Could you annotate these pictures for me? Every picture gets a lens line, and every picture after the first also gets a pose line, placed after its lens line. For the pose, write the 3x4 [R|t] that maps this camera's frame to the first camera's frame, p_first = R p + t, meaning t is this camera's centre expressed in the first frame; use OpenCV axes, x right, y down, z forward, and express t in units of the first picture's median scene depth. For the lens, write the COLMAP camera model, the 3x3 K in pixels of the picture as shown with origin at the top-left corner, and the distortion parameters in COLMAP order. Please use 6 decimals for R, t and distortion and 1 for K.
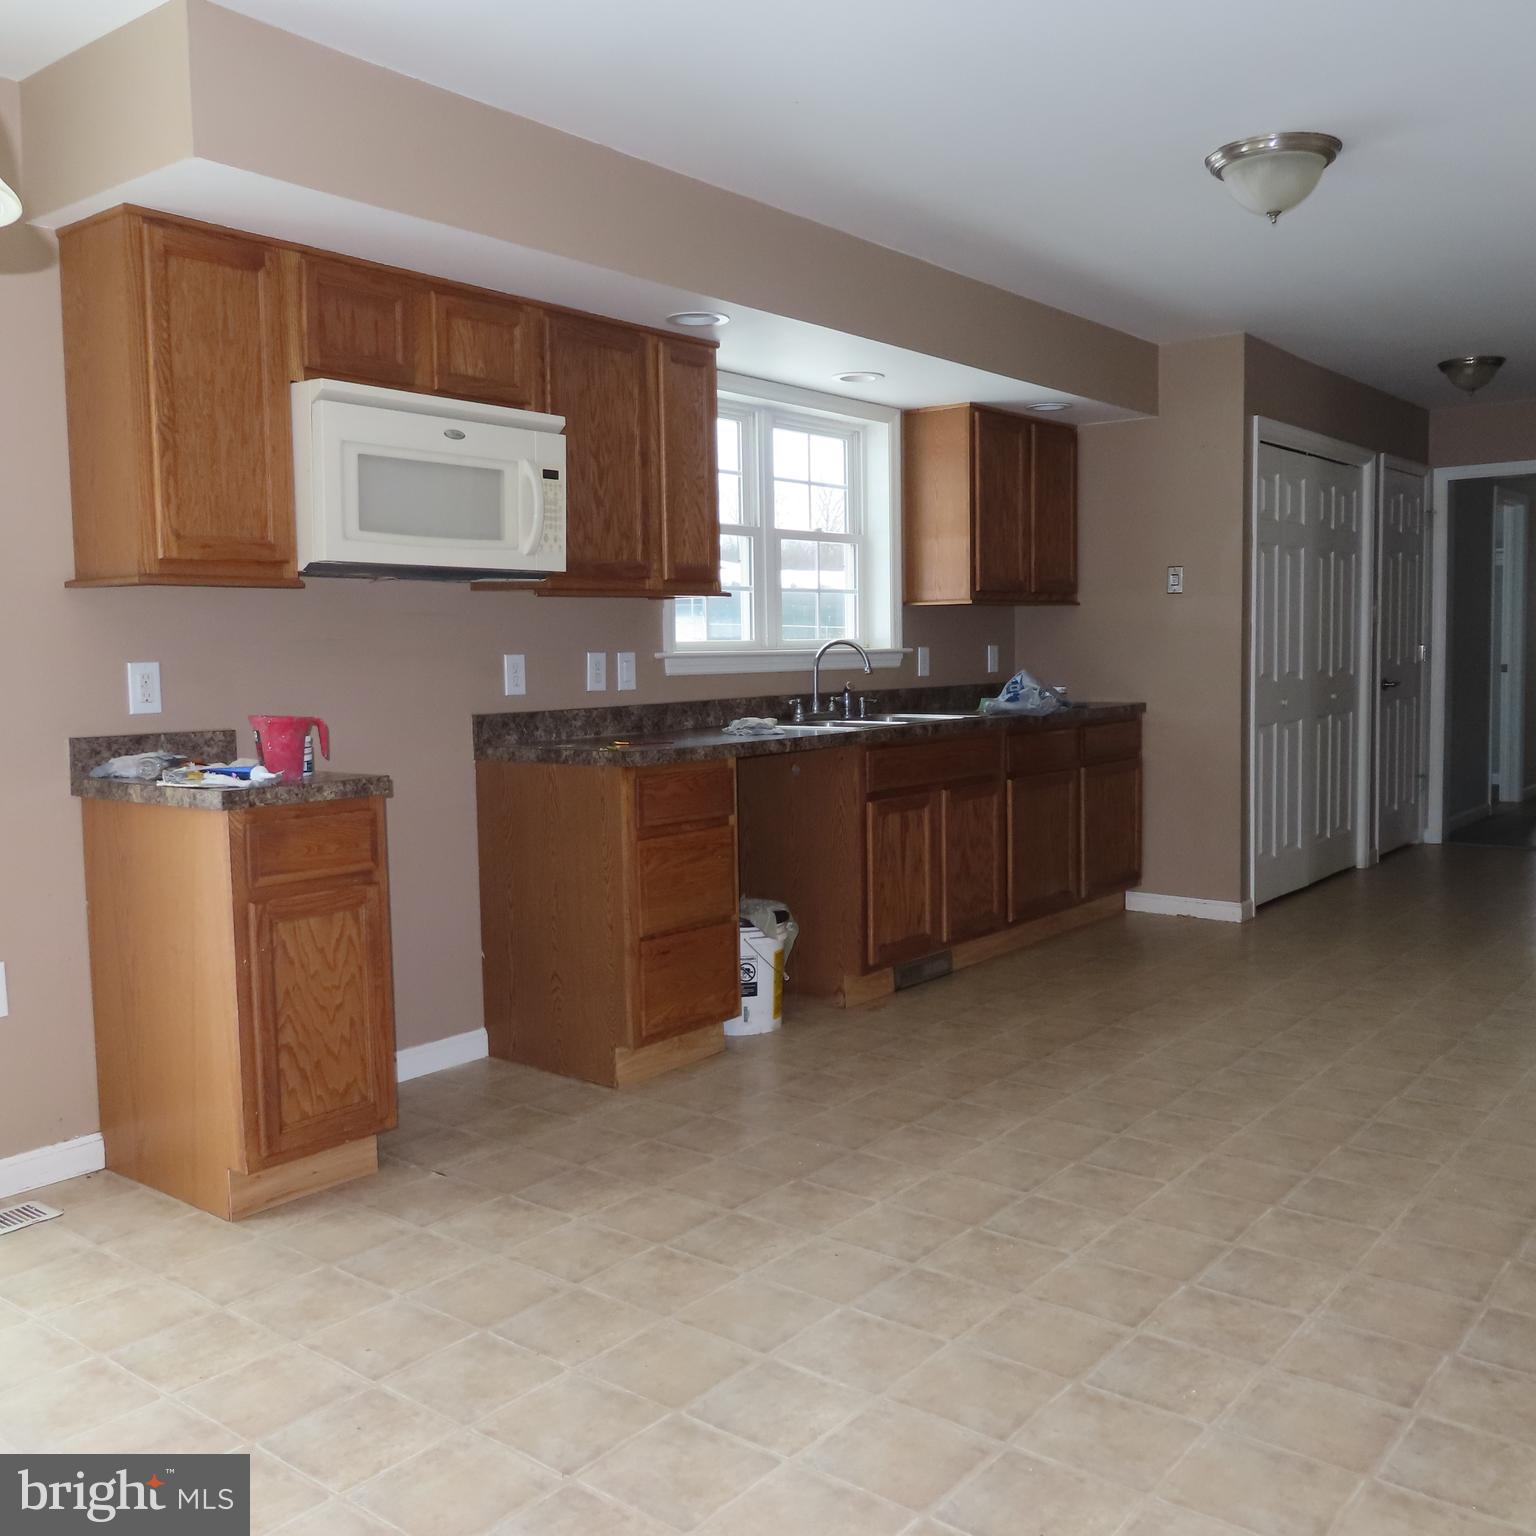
lens RADIAL K [[1463.9, 0, 768.0], [0, 1463.9, 768.0], [0, 0, 1]] dist [-0.010060, 0.013613]
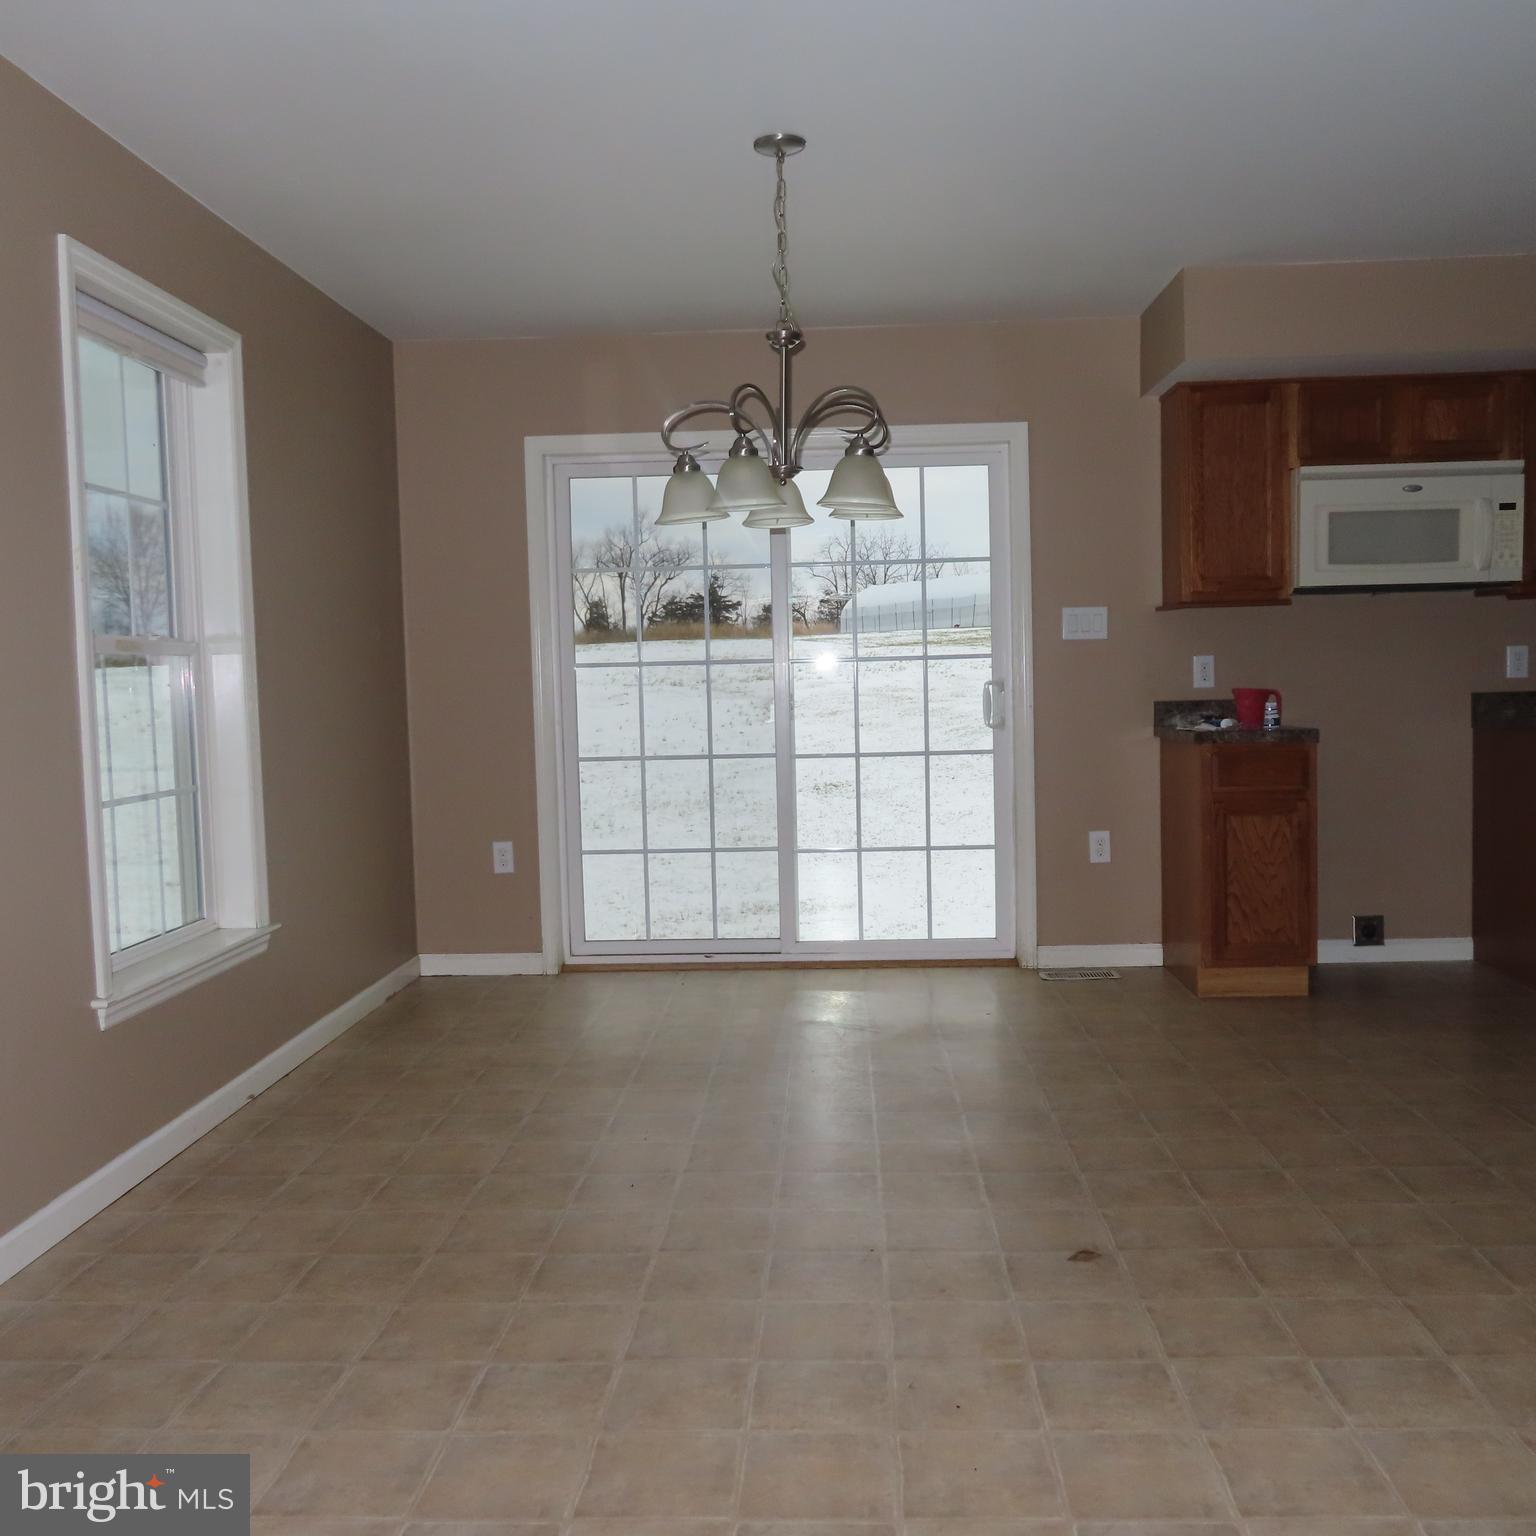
lens RADIAL K [[1463.9, 0, 768.0], [0, 1463.9, 768.0], [0, 0, 1]] dist [-0.010060, 0.013613]
pose [[0.584630, 0.050547, -0.809724, 0.608710], [-0.046327, 0.998509, 0.028883, 0.026945], [0.809976, 0.020626, 0.586100, -0.326265]]
